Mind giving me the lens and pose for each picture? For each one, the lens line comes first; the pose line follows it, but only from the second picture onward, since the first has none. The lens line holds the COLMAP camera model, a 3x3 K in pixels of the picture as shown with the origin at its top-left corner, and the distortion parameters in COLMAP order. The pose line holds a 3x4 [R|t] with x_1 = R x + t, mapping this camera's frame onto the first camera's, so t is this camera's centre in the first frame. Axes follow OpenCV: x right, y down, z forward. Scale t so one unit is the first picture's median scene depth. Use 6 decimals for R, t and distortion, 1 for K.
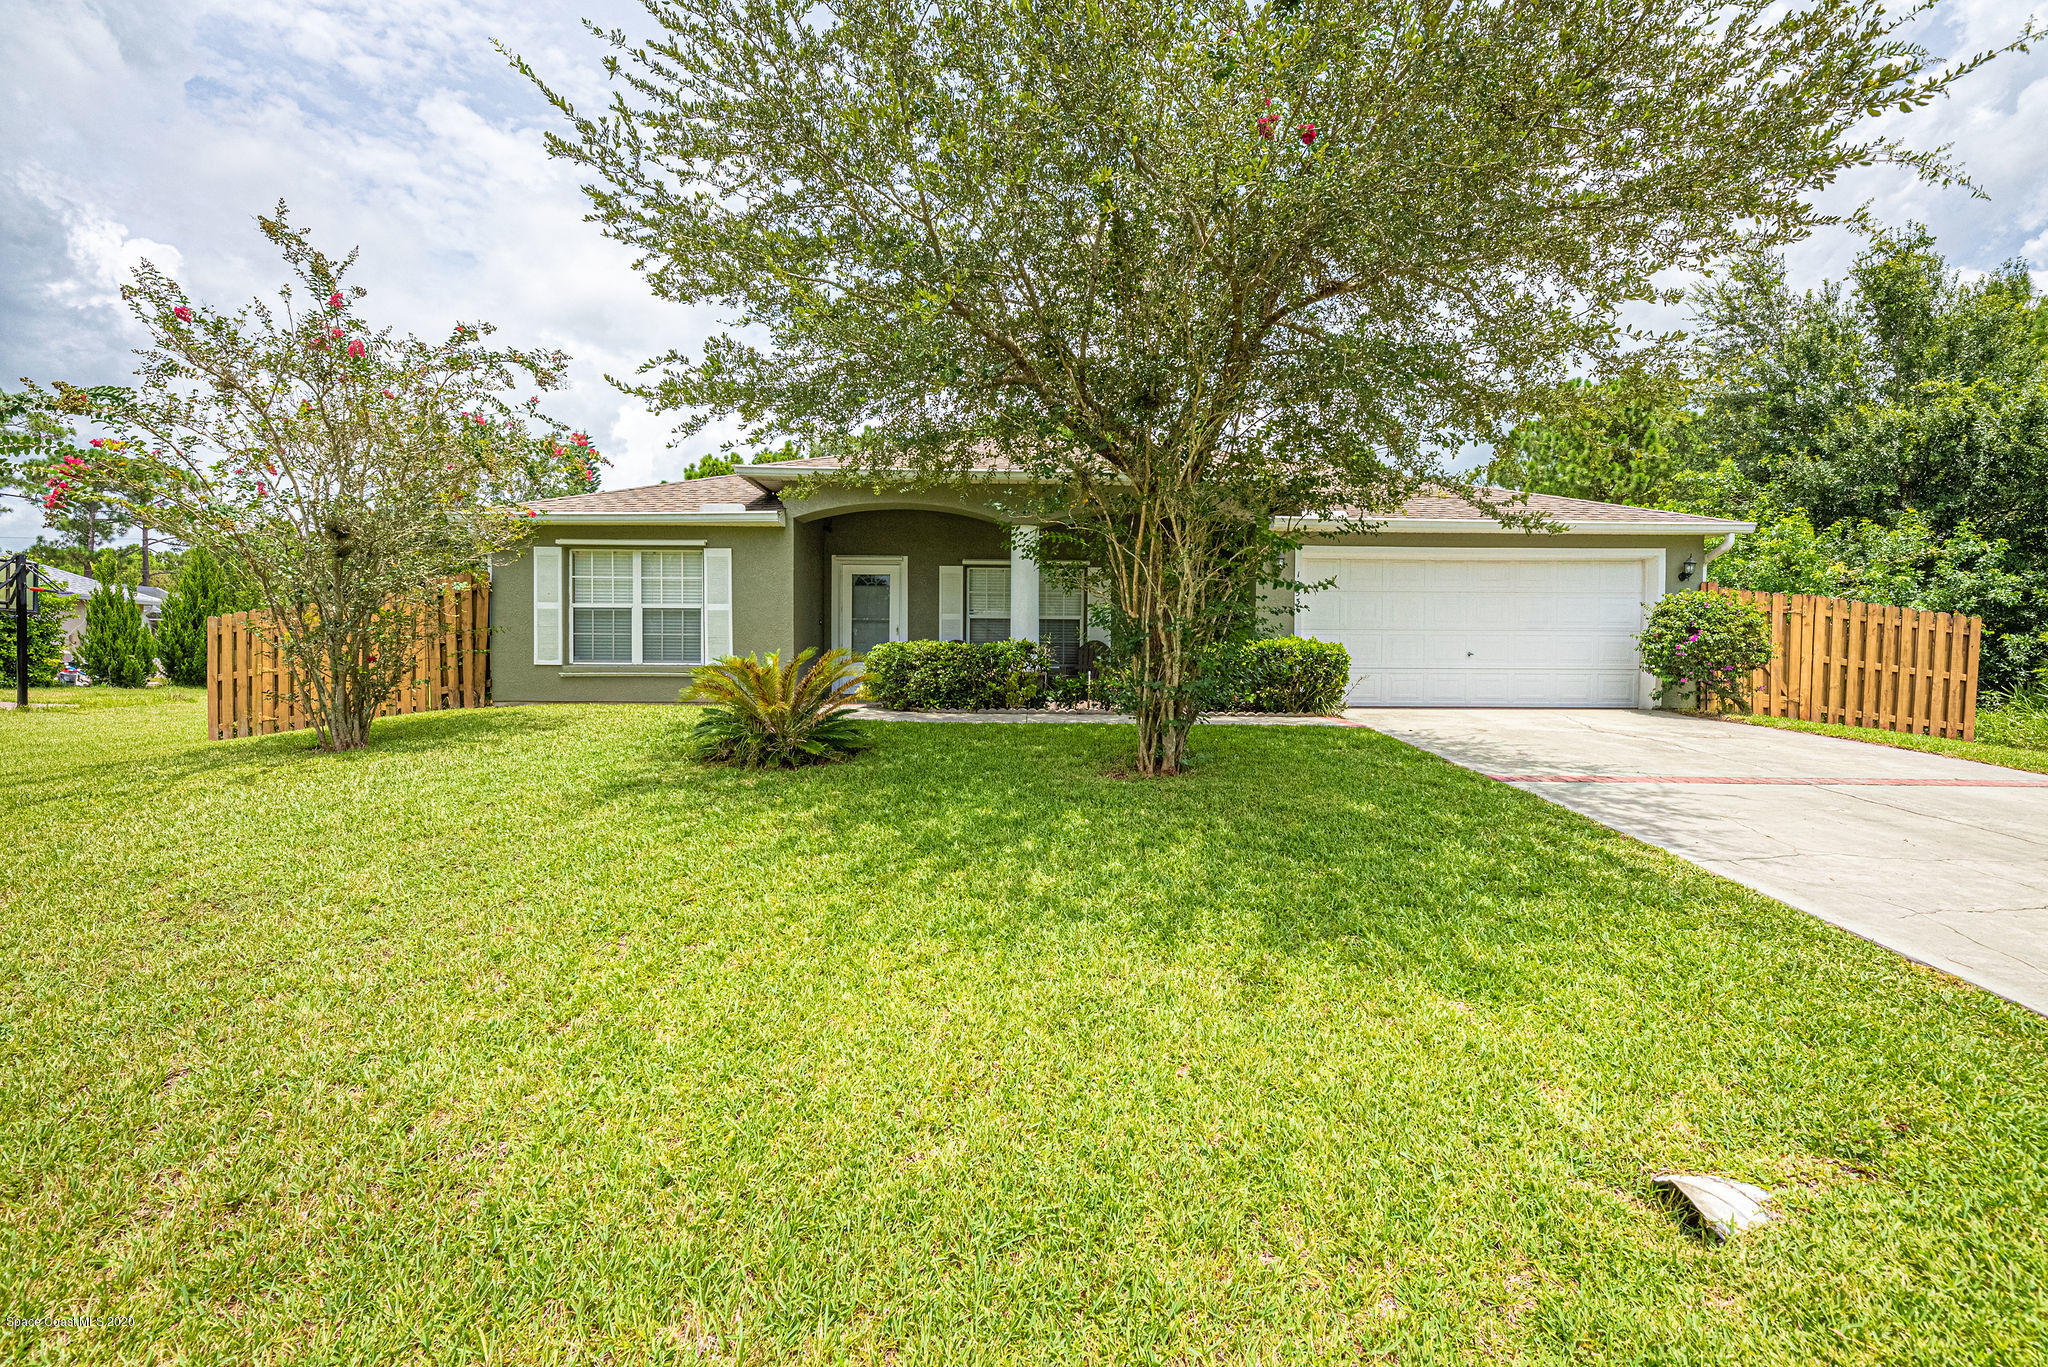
lens RADIAL K [[866.6, 0, 1024.0], [0, 866.6, 683.5], [0, 0, 1]] dist [0.000607, 0.000314]
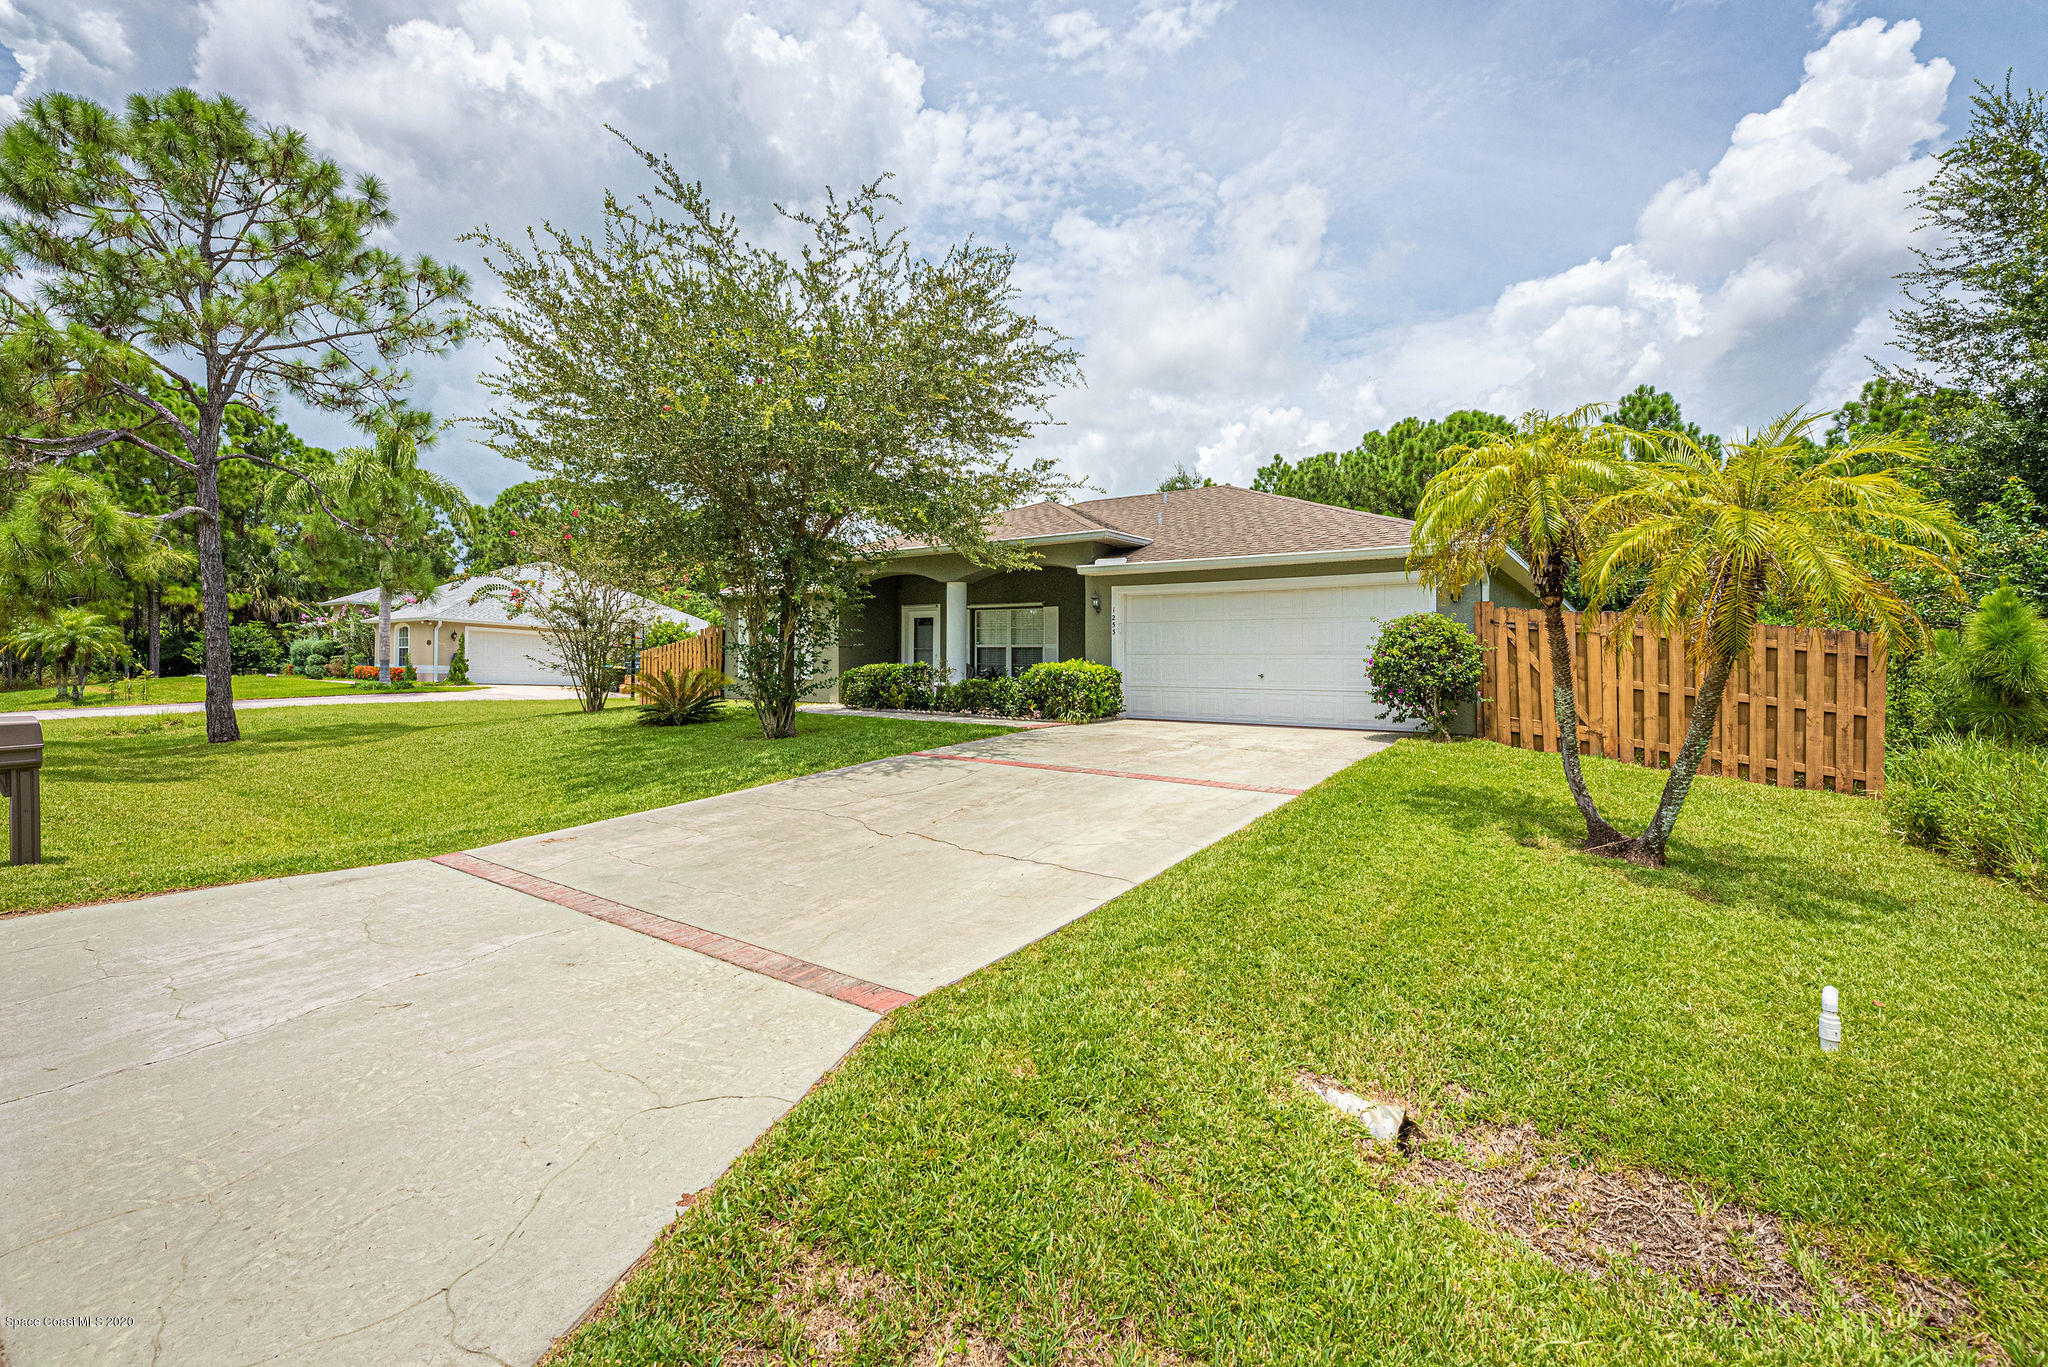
lens RADIAL K [[866.6, 0, 1024.0], [0, 866.6, 683.5], [0, 0, 1]] dist [0.000607, 0.000314]
pose [[0.803716, 0.013472, -0.594860, 0.954889], [-0.026213, 0.999575, -0.012778, -0.001992], [0.594435, 0.025863, 0.803727, -0.071986]]
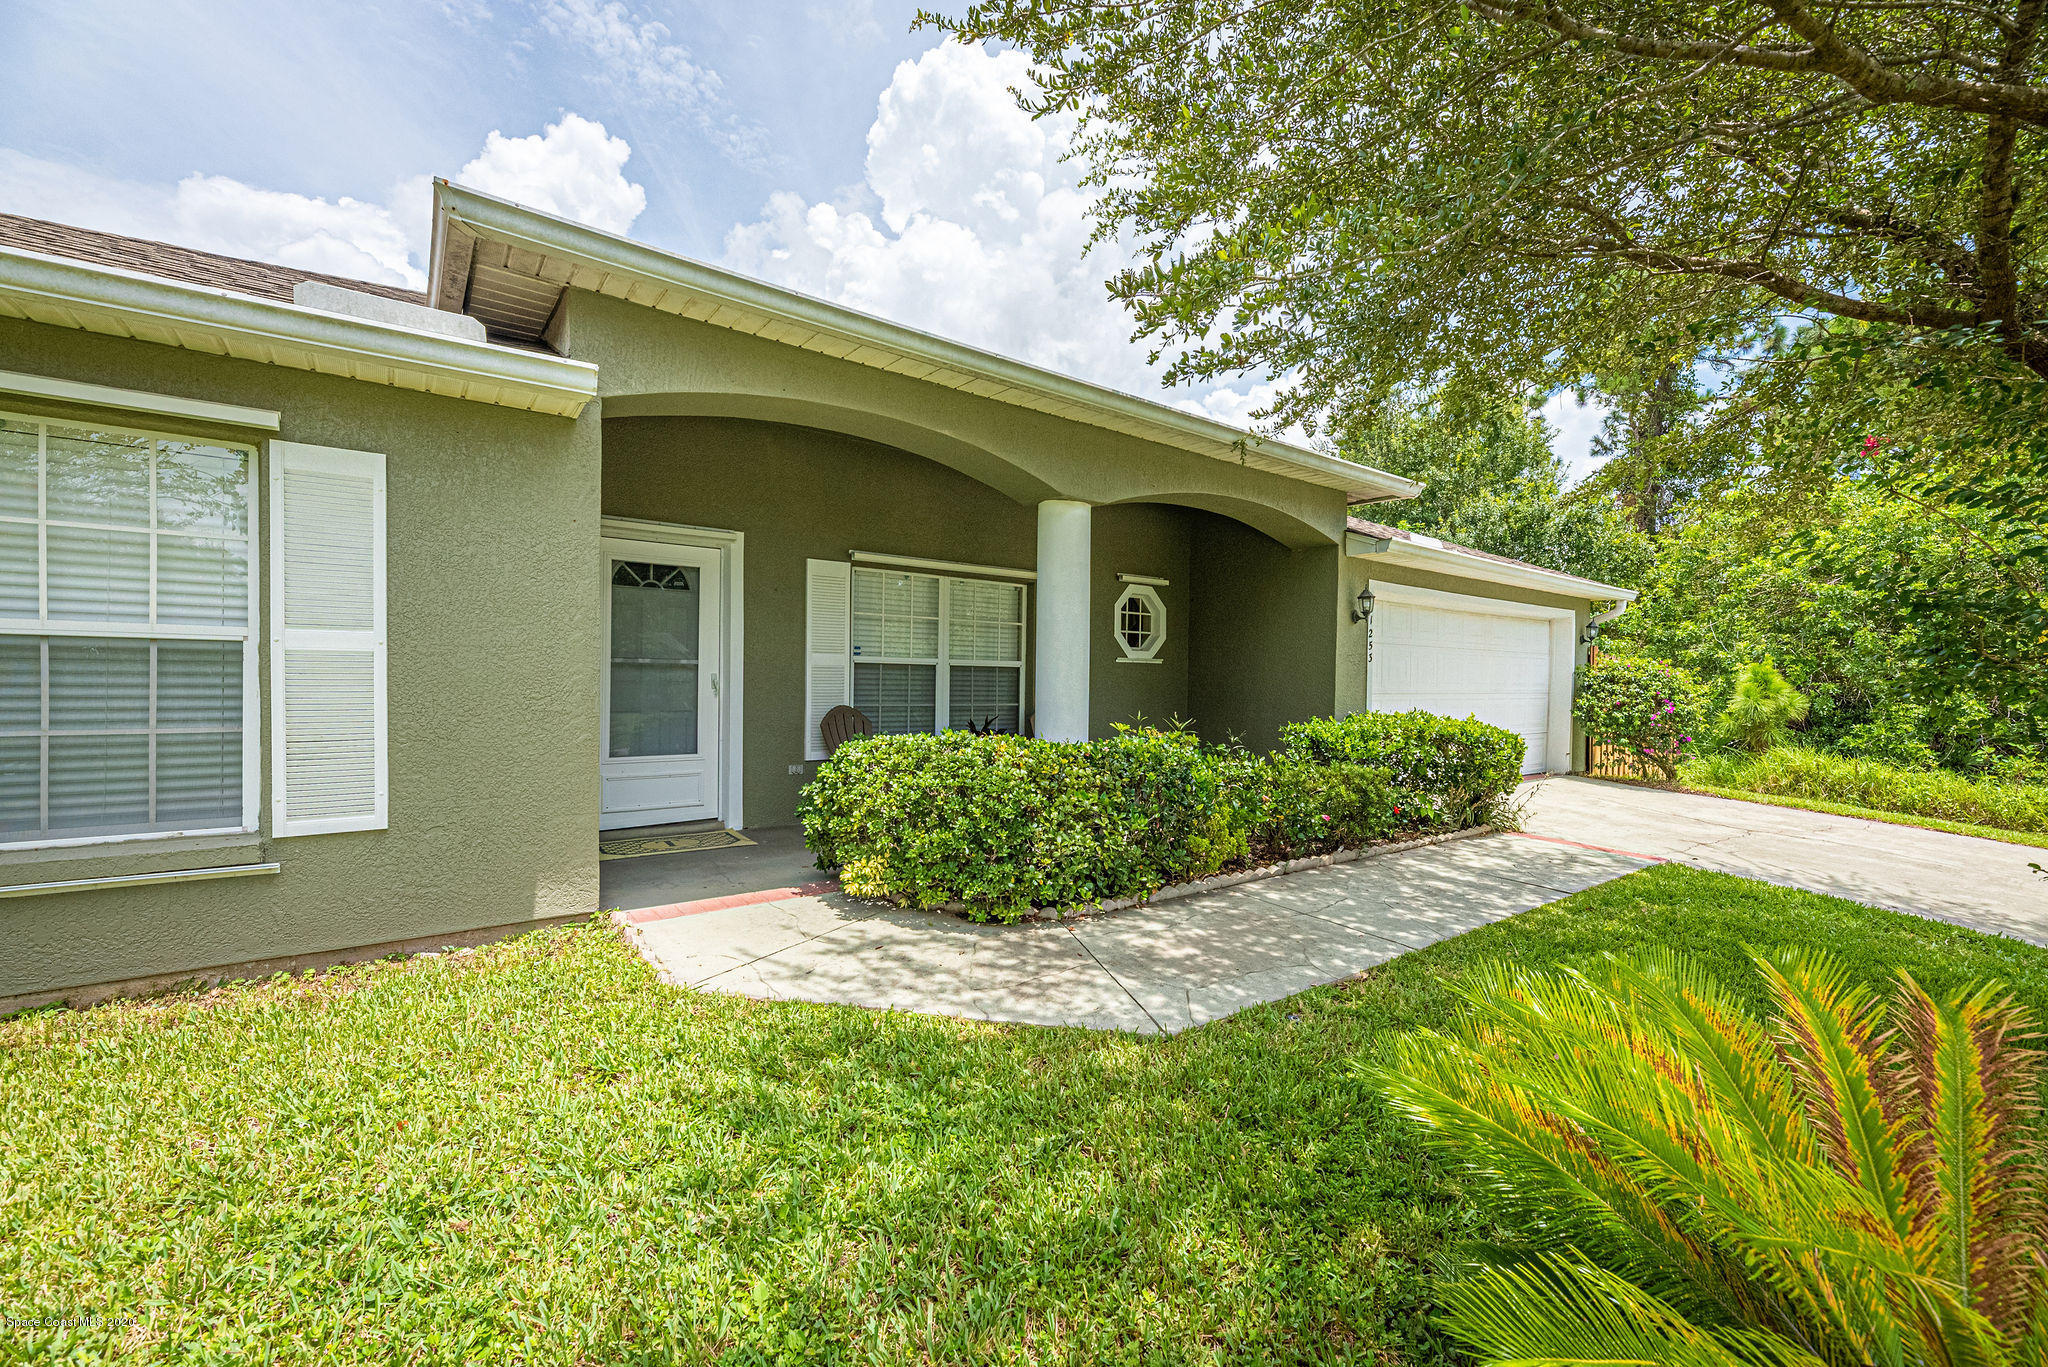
lens RADIAL K [[828.0, 0, 1009.7], [0, 828.0, 679.5], [0, 0, 1]] dist [-0.001535, -0.000301]
pose [[0.801024, 0.003429, 0.598623, -0.335978], [-0.004315, 0.999991, 0.000045, -0.075145], [-0.598617, -0.002619, 0.801031, 0.622091]]
